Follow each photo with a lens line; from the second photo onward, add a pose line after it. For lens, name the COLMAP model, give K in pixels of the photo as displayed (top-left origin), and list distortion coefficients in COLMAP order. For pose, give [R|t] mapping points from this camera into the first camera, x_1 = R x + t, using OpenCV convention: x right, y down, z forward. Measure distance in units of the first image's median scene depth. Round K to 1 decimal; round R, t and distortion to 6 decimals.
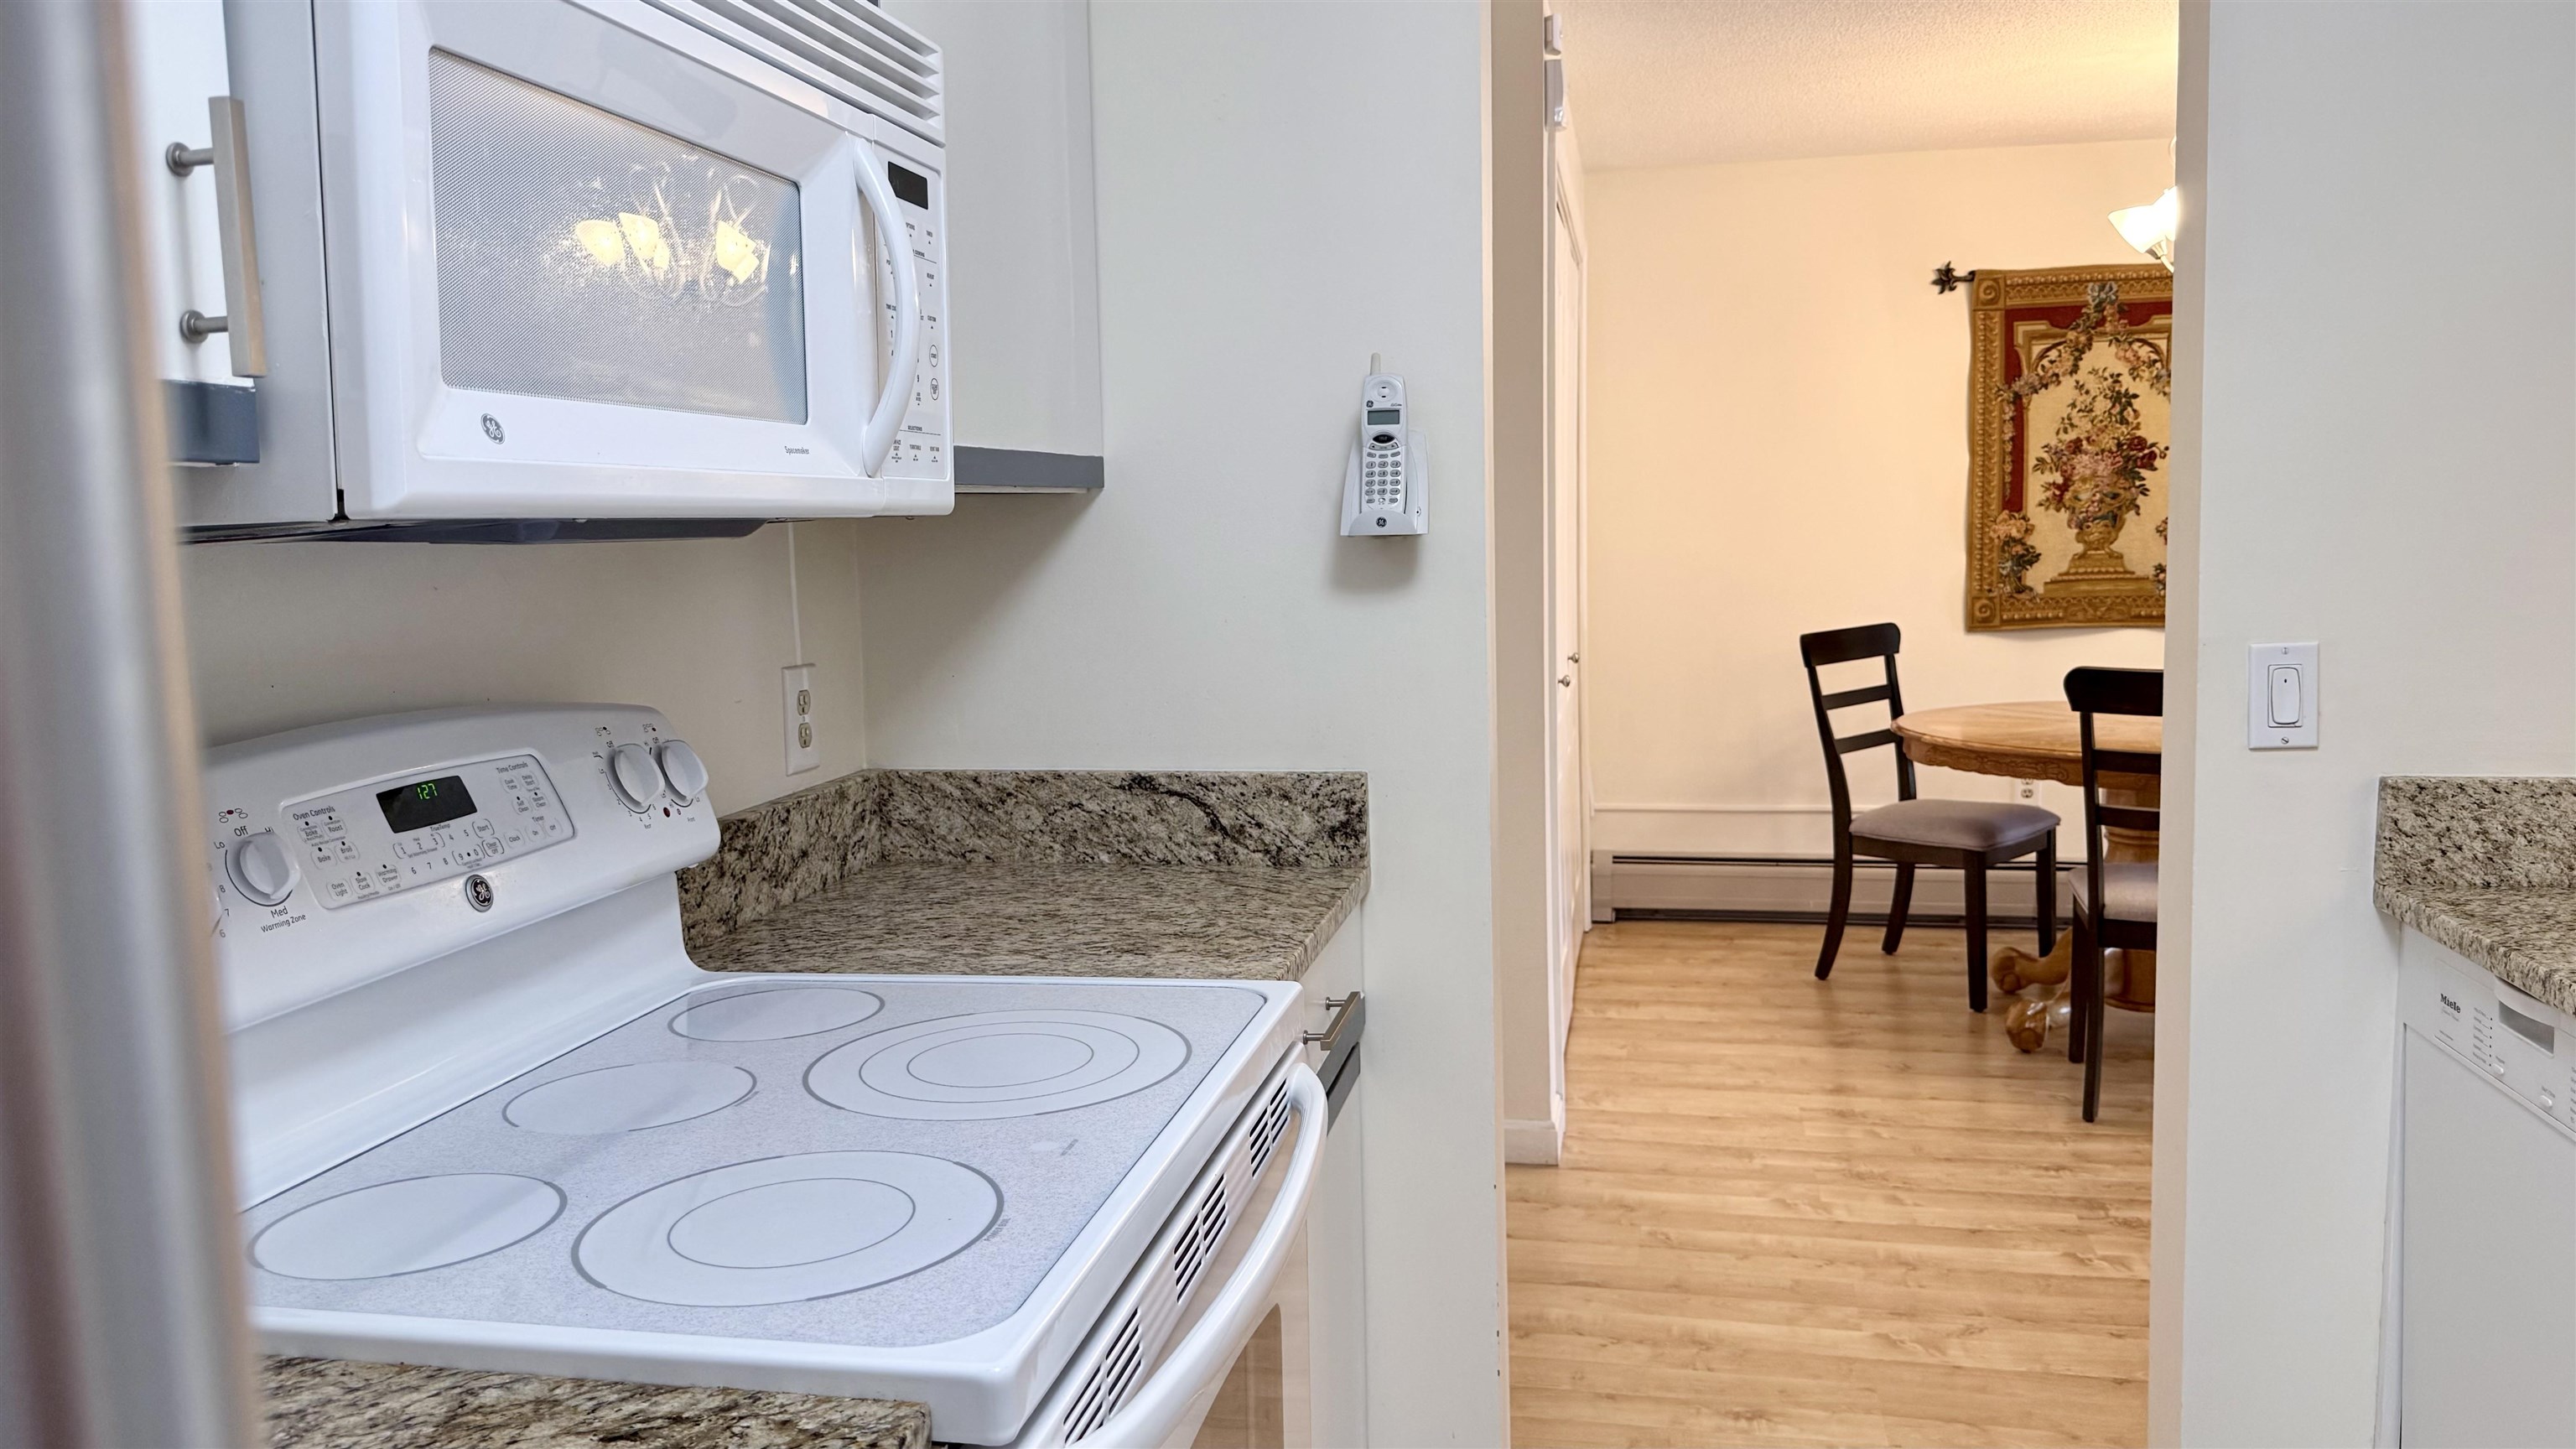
lens RADIAL K [[1837.6, 0, 1349.1], [0, 1837.6, 727.1], [0, 0, 1]] dist [0.052913, -0.078316]
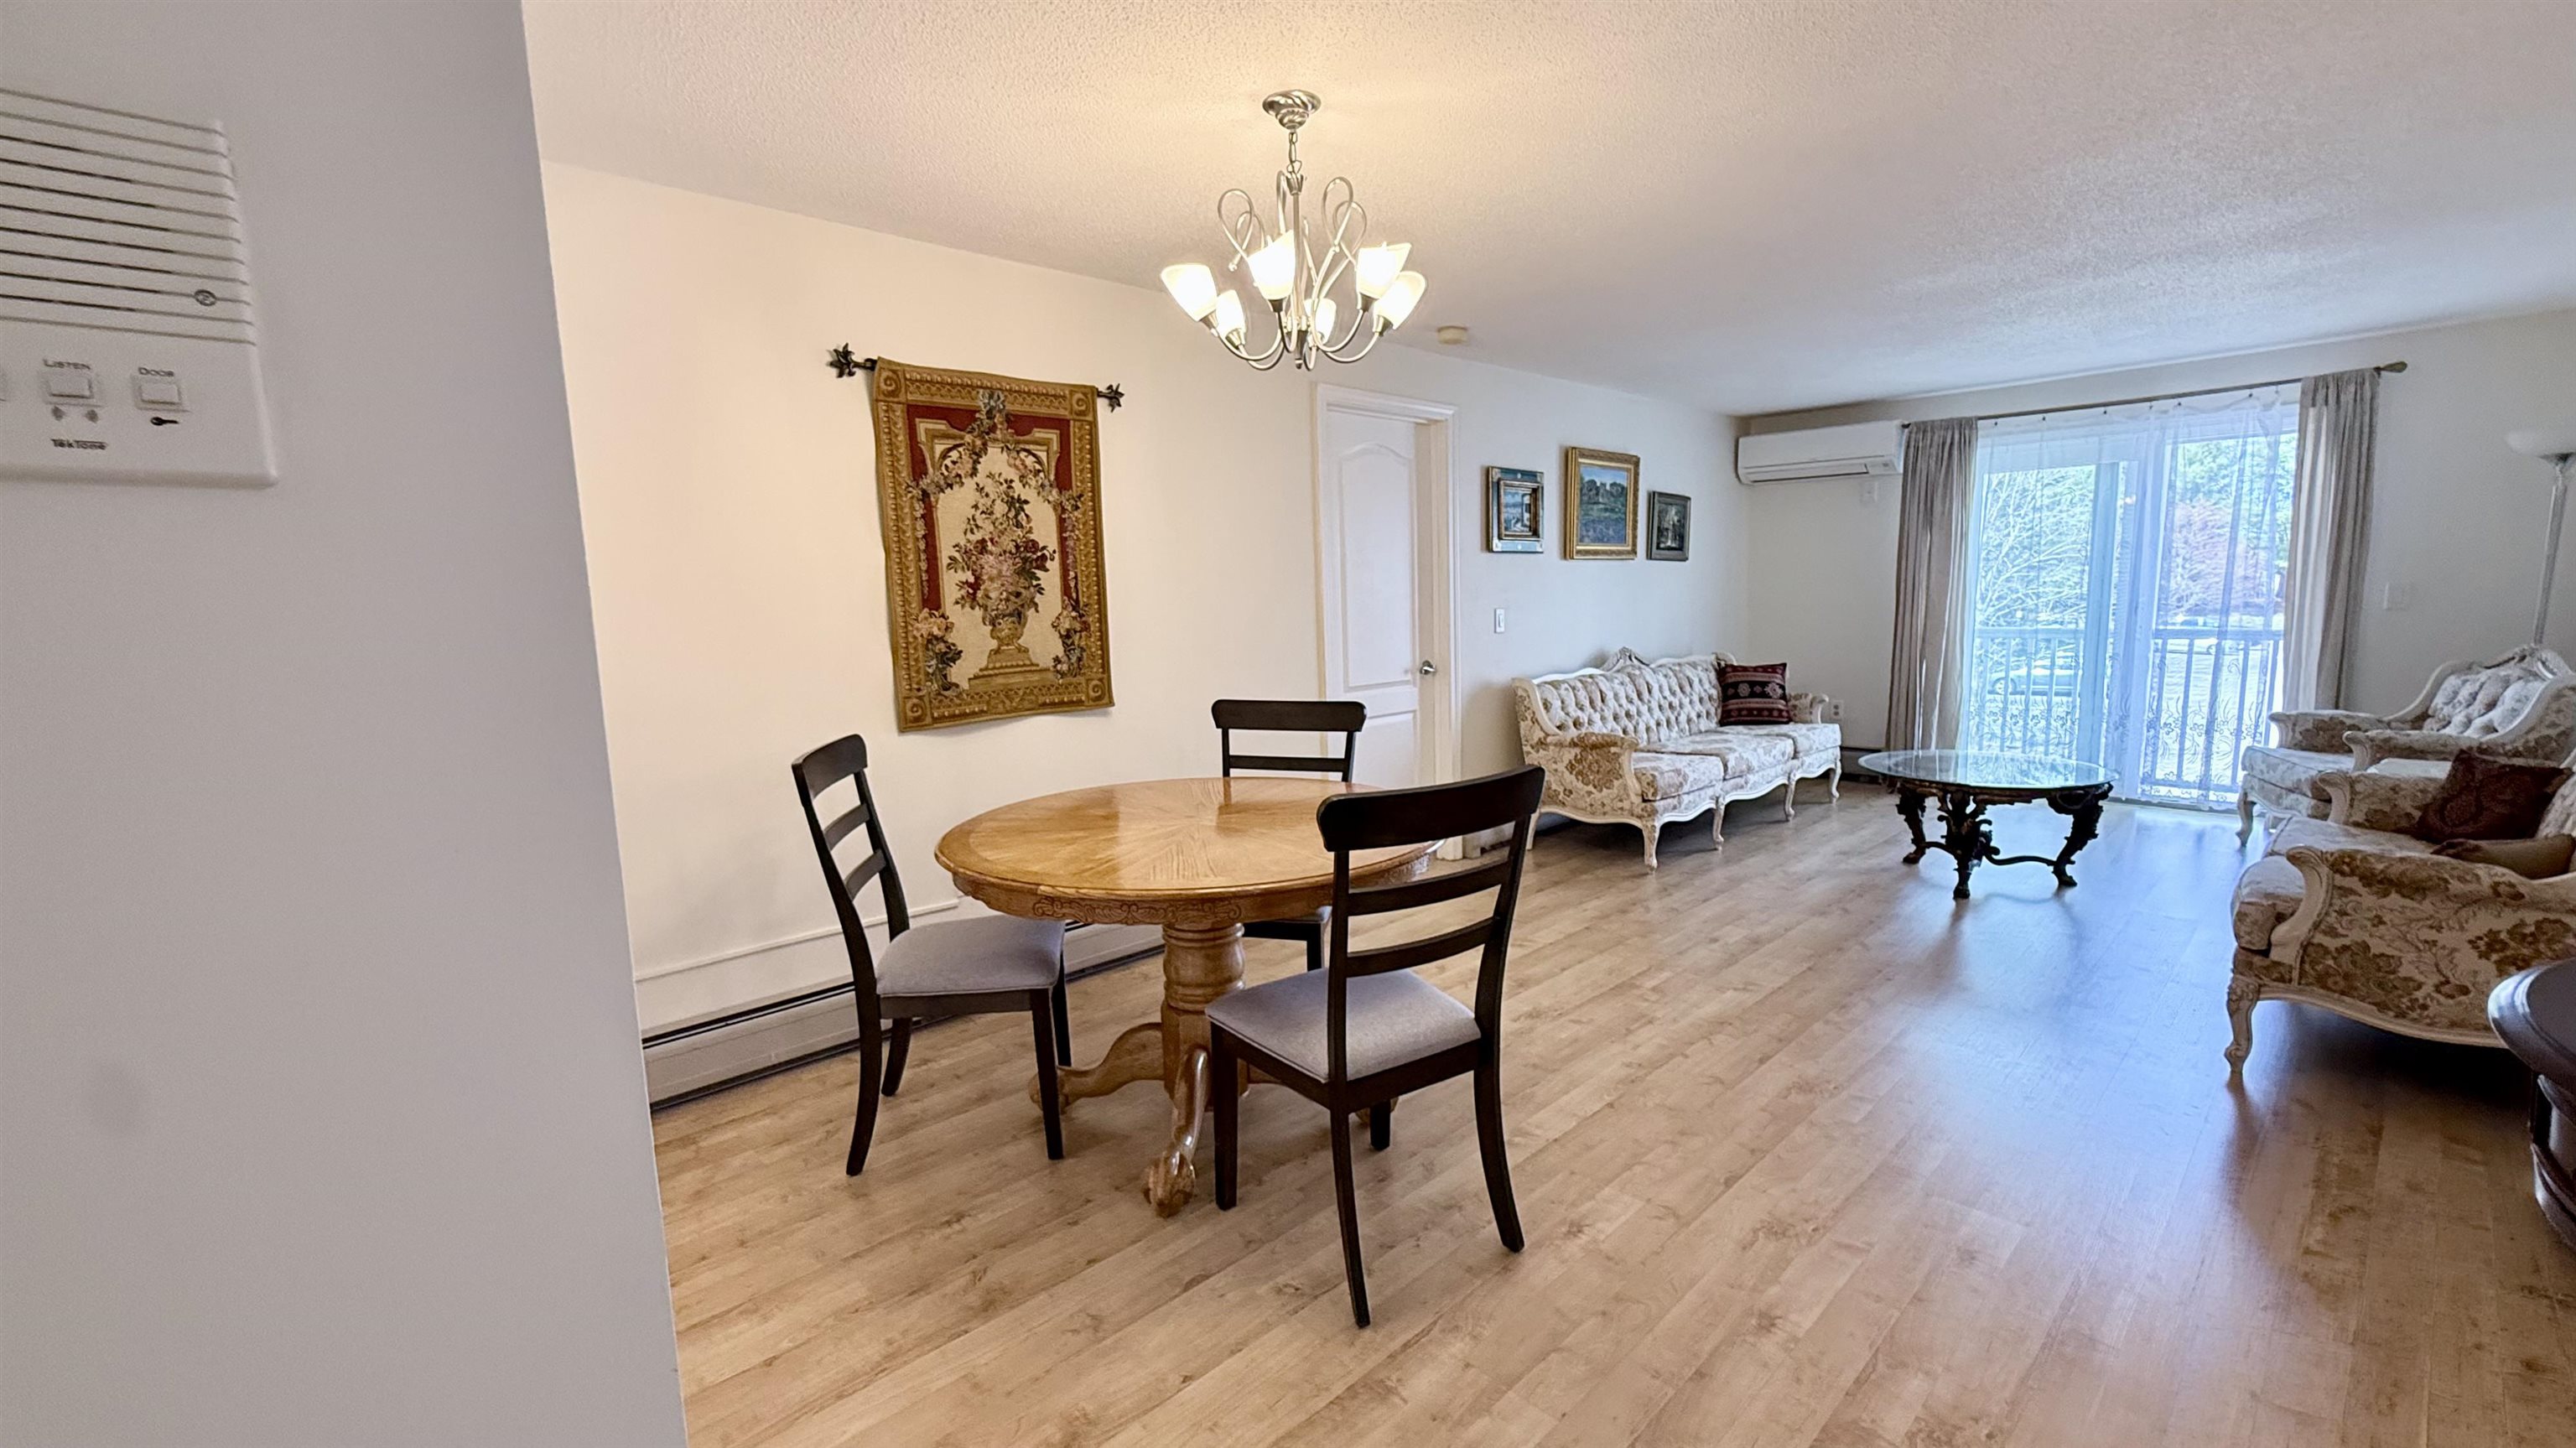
lens RADIAL K [[1039.9, 0, 1279.0], [0, 1039.9, 730.1], [0, 0, 1]] dist [-0.000084, 0.000629]
pose [[0.604144, -0.099771, 0.790604, 0.021242], [0.105992, 0.993377, 0.044365, -0.057647], [-0.789795, 0.056994, 0.610718, 0.518354]]
